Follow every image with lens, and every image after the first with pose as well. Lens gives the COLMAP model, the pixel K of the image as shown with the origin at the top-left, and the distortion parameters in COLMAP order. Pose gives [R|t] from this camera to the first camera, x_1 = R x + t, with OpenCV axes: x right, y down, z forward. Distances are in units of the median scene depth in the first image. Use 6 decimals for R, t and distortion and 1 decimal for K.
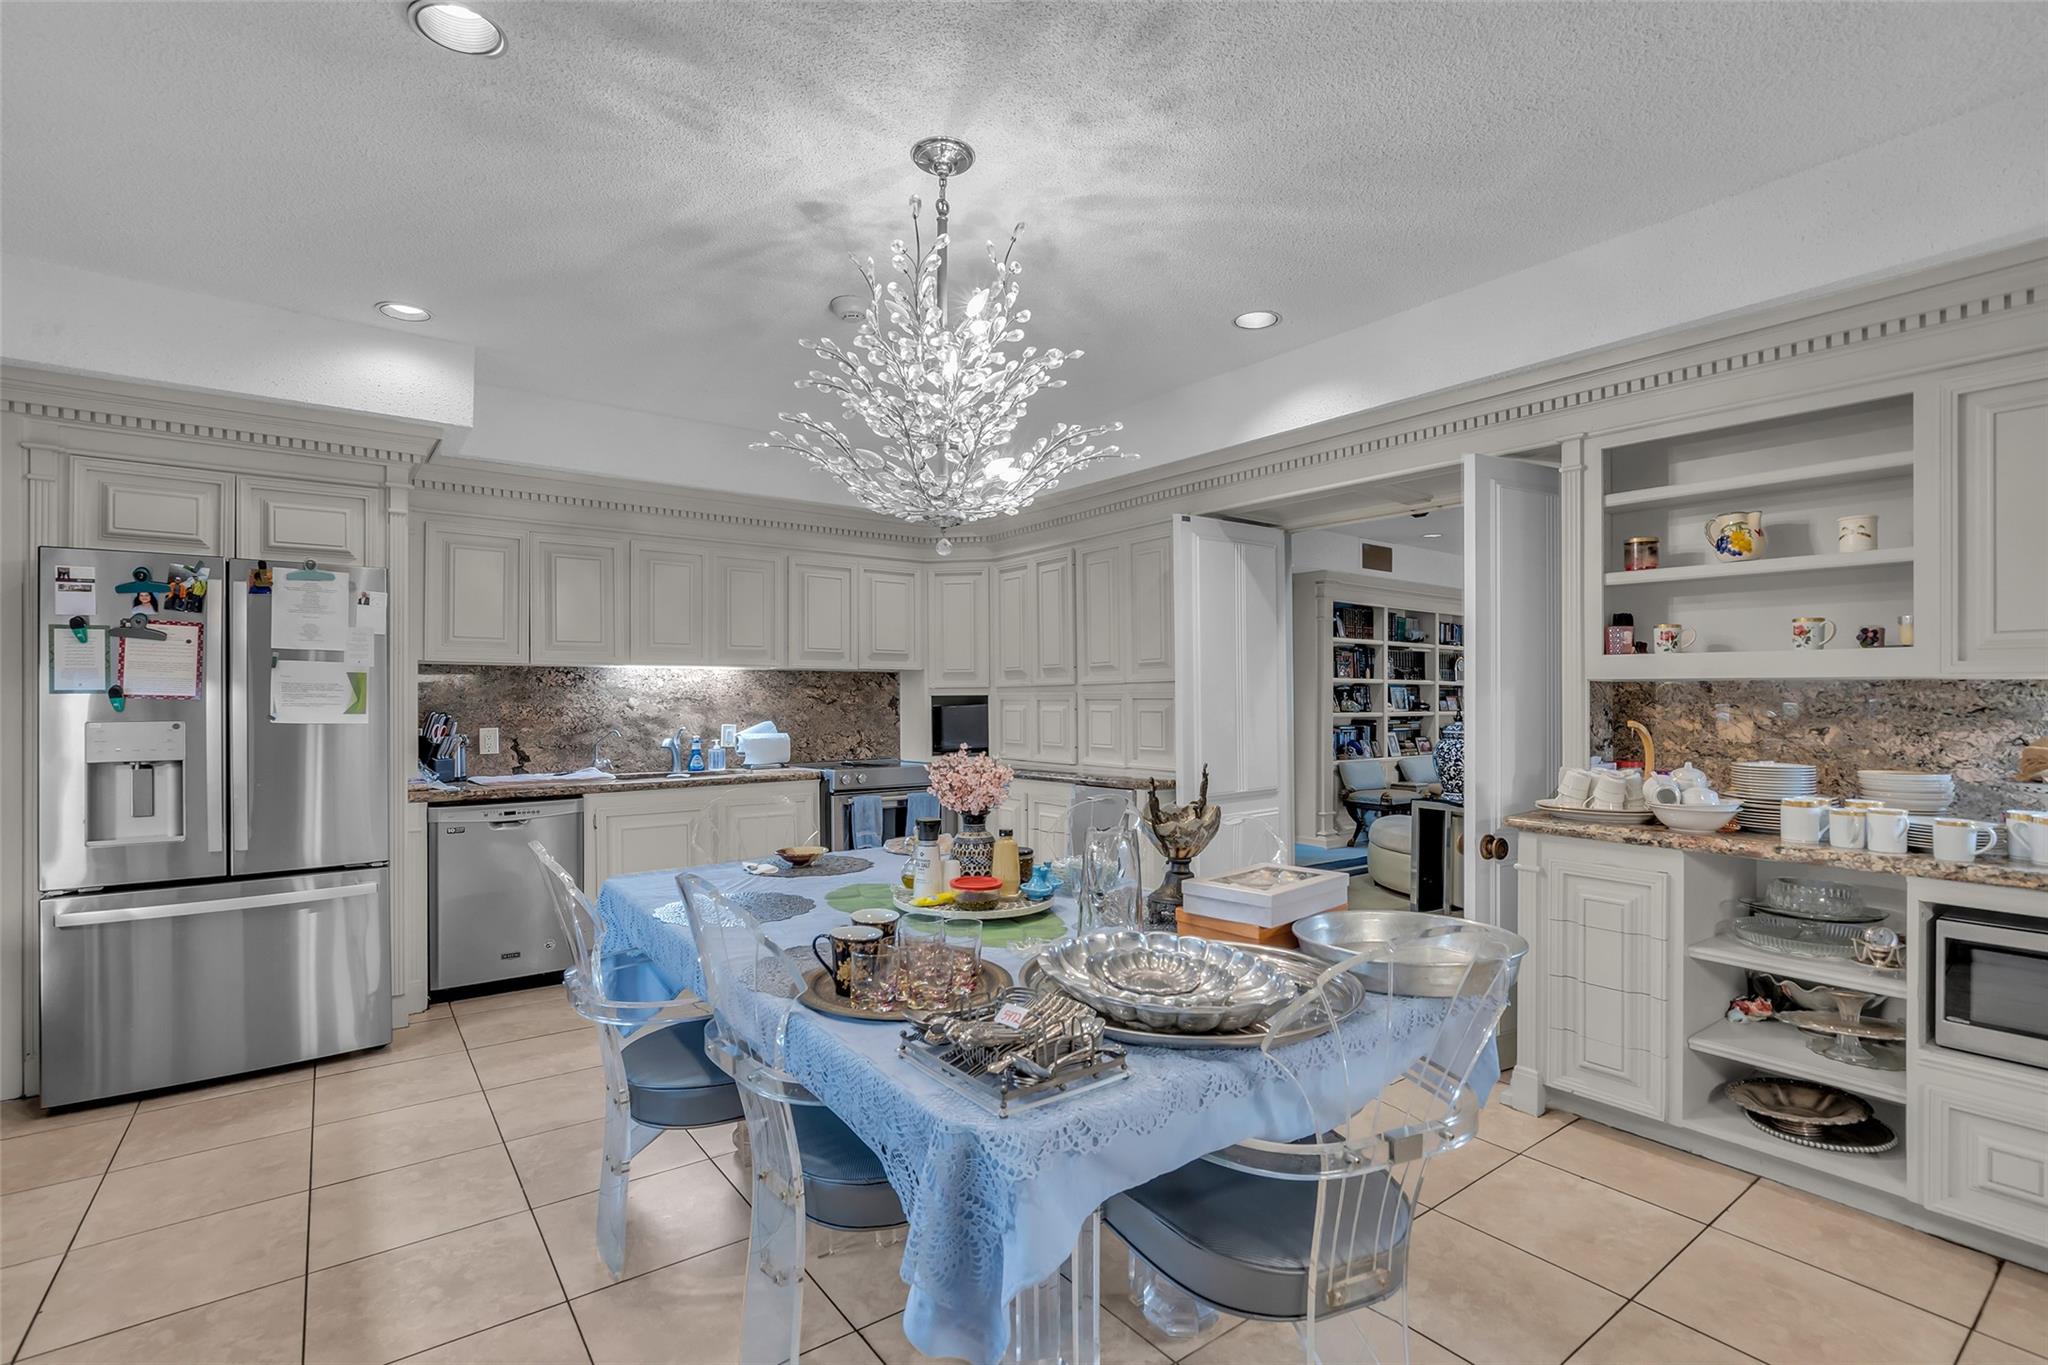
lens RADIAL K [[950.0, 0, 1025.9], [0, 950.0, 685.3], [0, 0, 1]] dist [-0.013098, 0.001109]
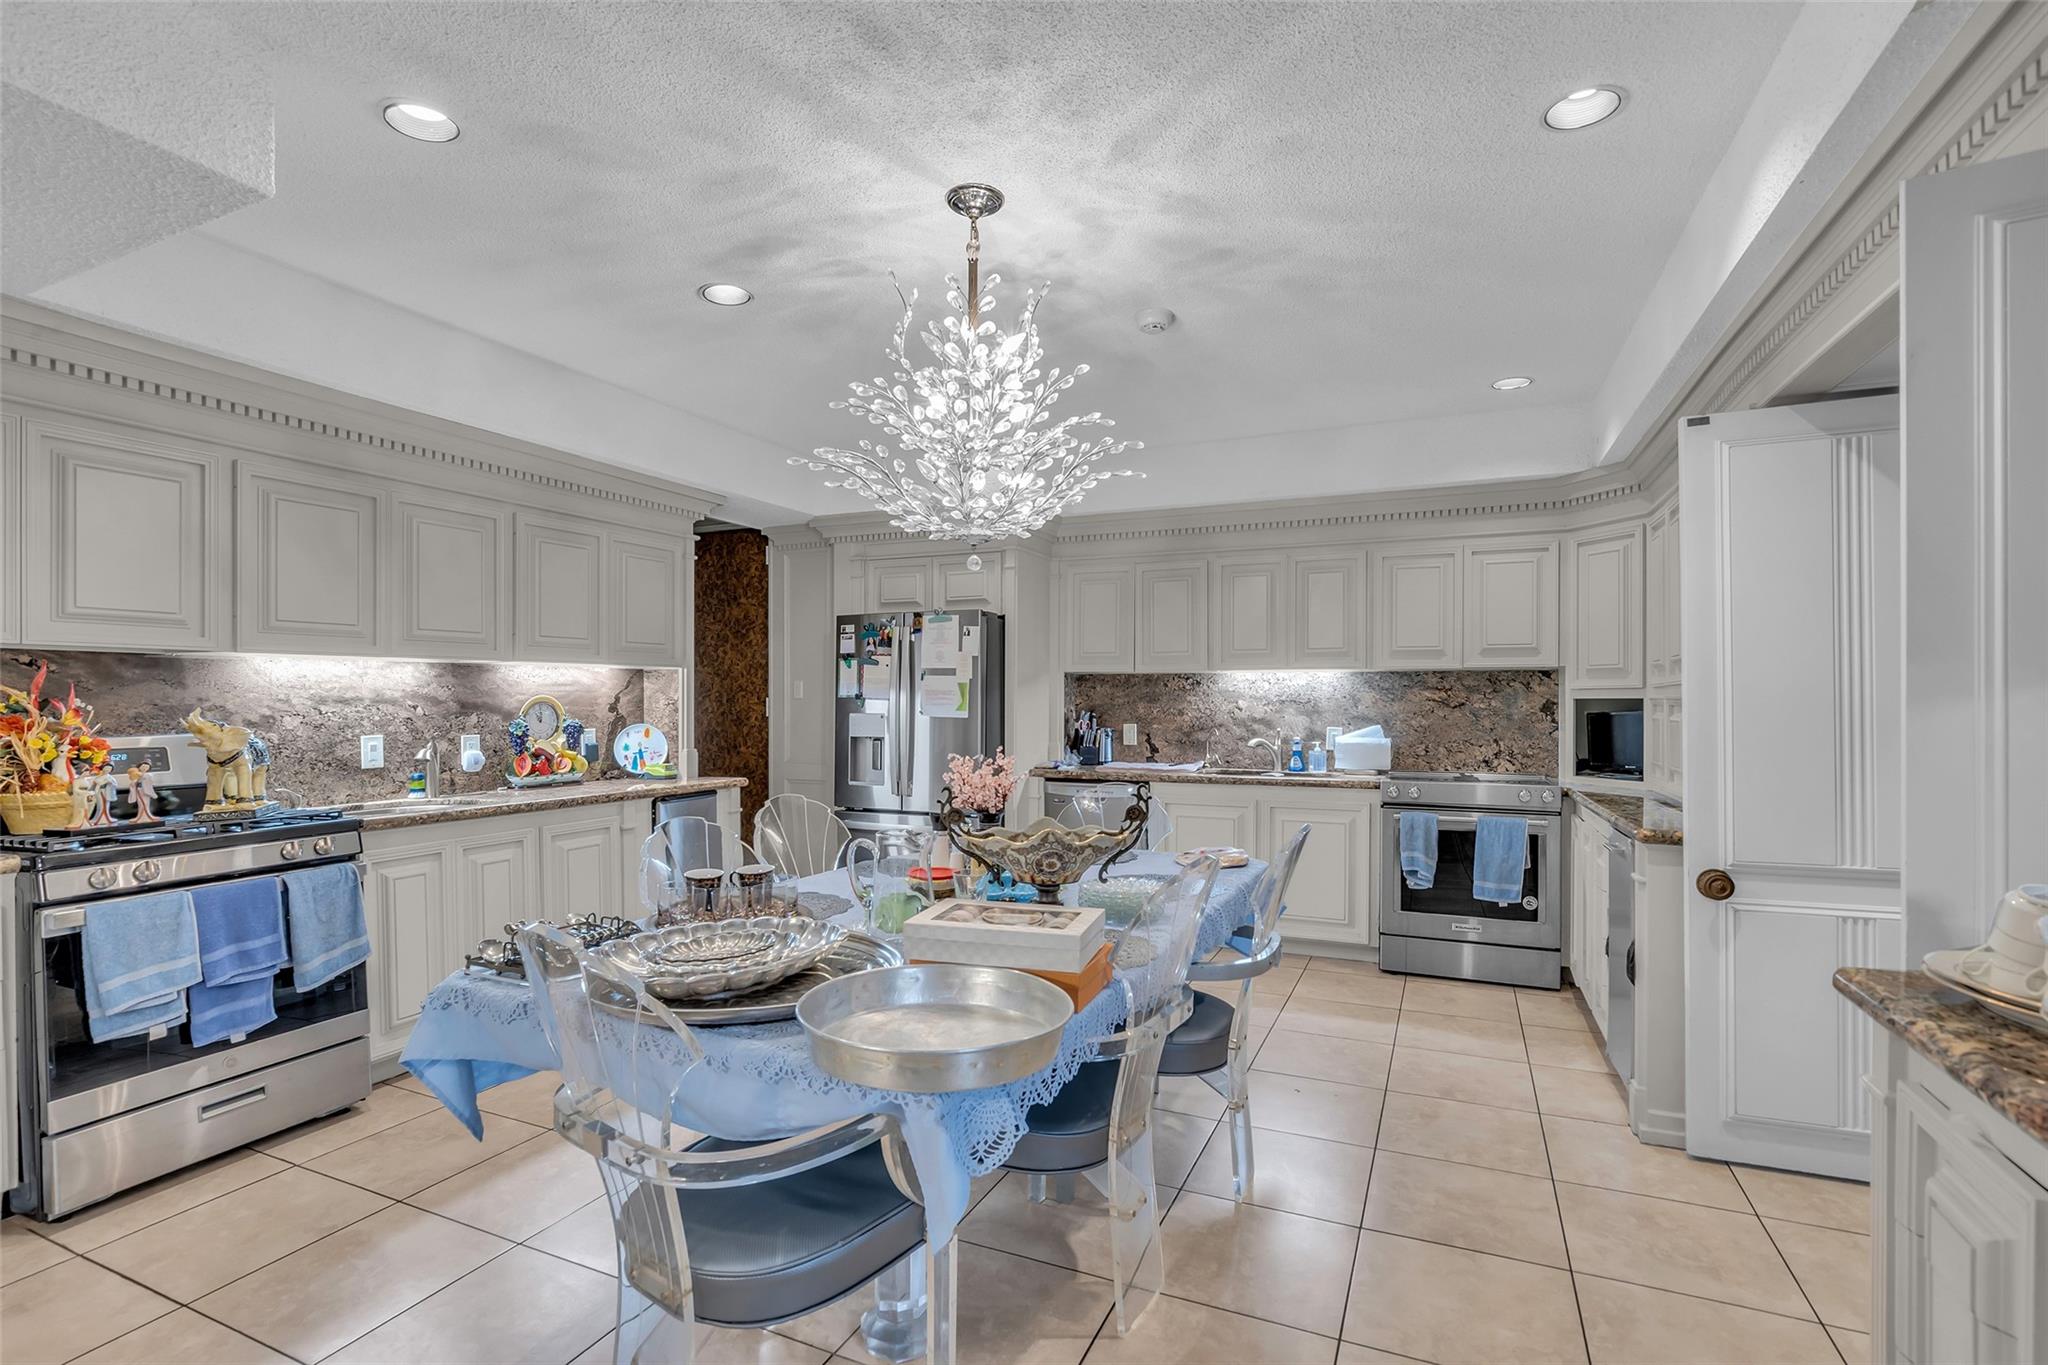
lens RADIAL K [[950.0, 0, 1021.5], [0, 950.0, 692.9], [0, 0, 1]] dist [-0.013098, 0.001109]
pose [[0.479257, -0.002297, -0.877671, 0.439612], [0.008633, 0.999961, 0.002097, 0.000189], [0.877632, -0.008582, 0.479258, 0.261378]]
